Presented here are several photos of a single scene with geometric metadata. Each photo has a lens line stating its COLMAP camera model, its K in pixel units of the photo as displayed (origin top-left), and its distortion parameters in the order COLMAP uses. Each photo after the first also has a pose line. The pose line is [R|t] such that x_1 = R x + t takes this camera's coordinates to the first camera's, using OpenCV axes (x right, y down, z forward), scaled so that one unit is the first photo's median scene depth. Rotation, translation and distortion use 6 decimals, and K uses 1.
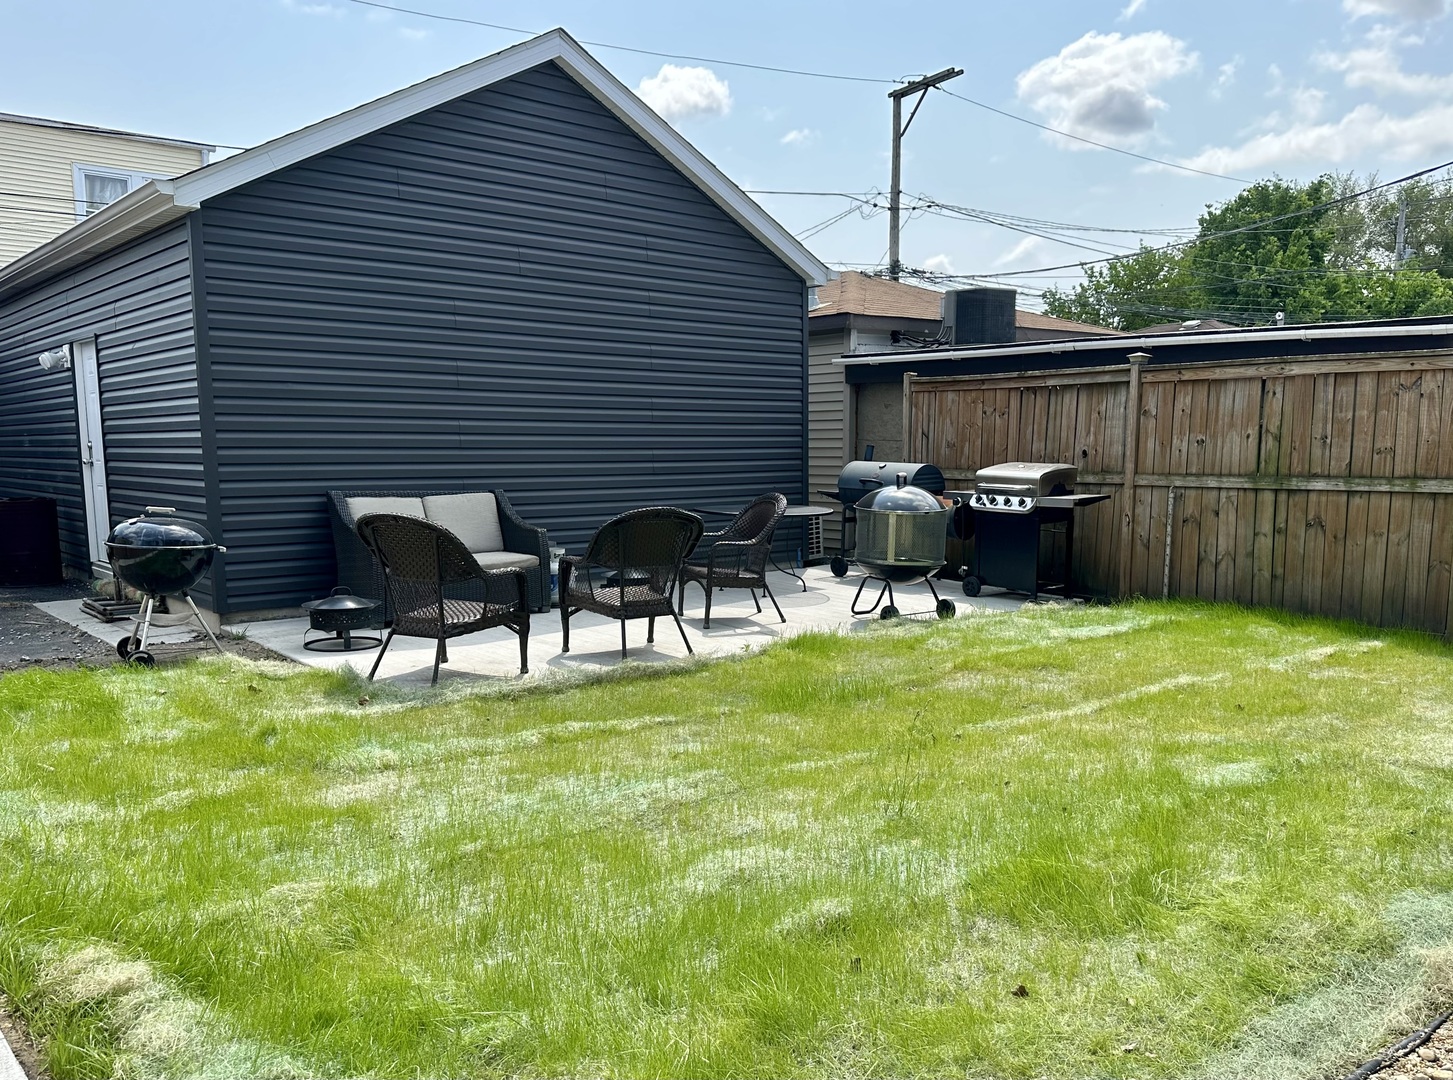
lens RADIAL K [[1149.1, 0, 733.9], [0, 1149.1, 606.4], [0, 0, 1]] dist [0.117145, -0.164668]
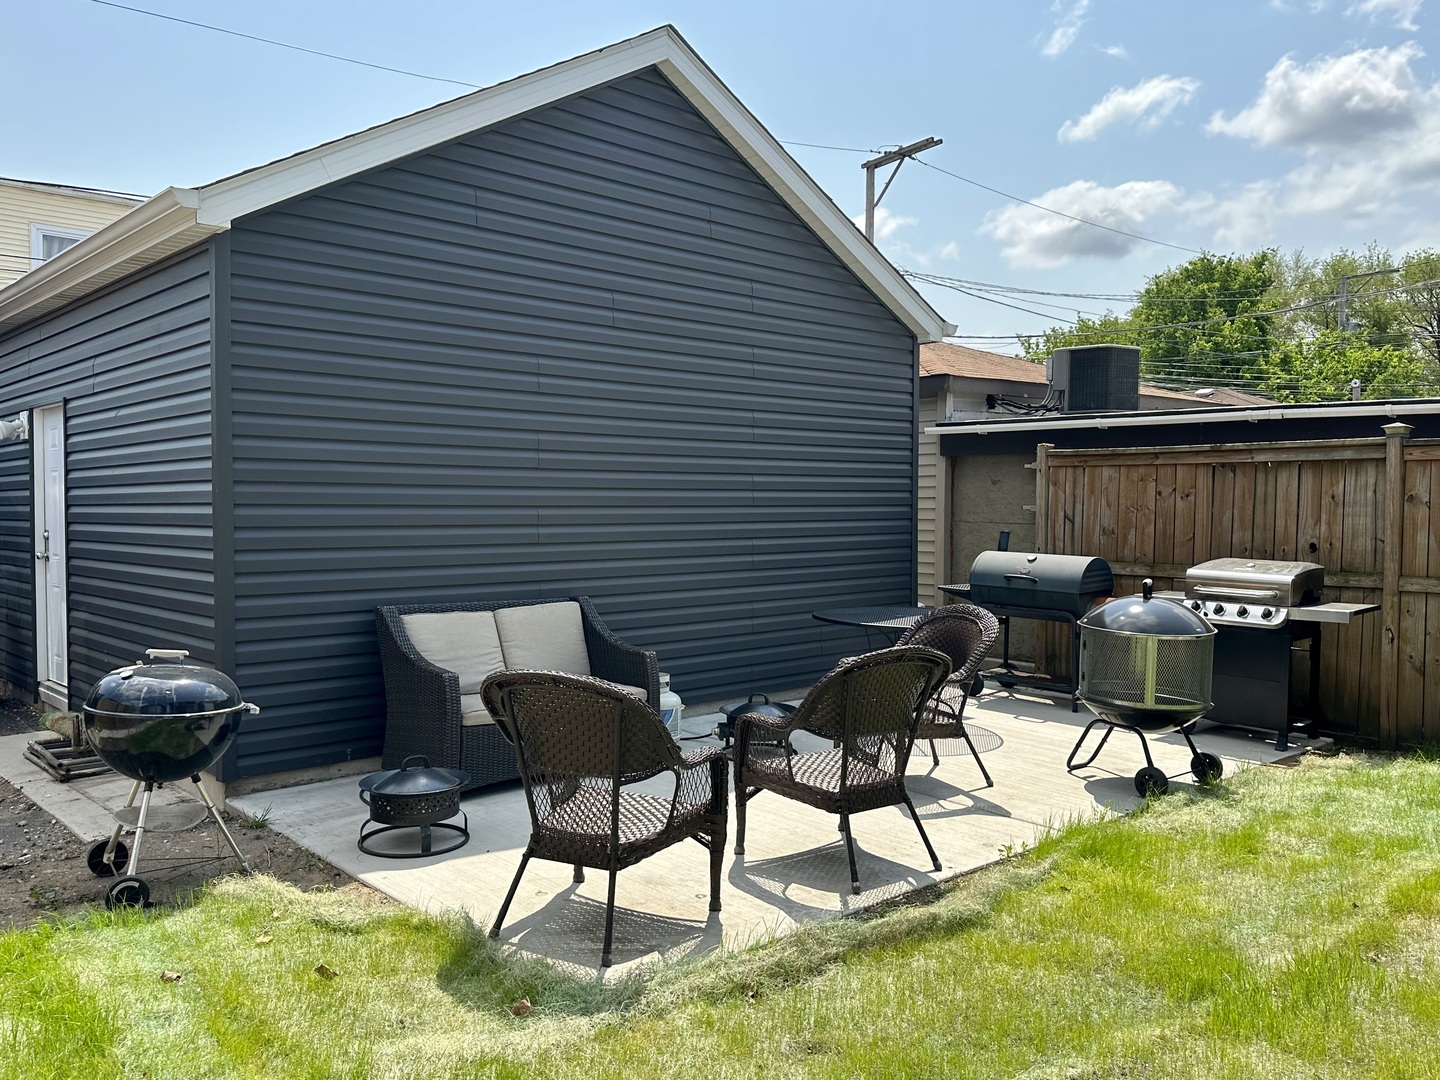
lens RADIAL K [[1134.1, 0, 658.0], [0, 1134.1, 543.5], [0, 0, 1]] dist [0.174268, -0.287367]
pose [[0.999997, 0.001916, 0.001720, -0.146728], [-0.001719, 0.994153, -0.107963, -0.051339], [-0.001917, 0.107960, 0.994153, 0.232482]]
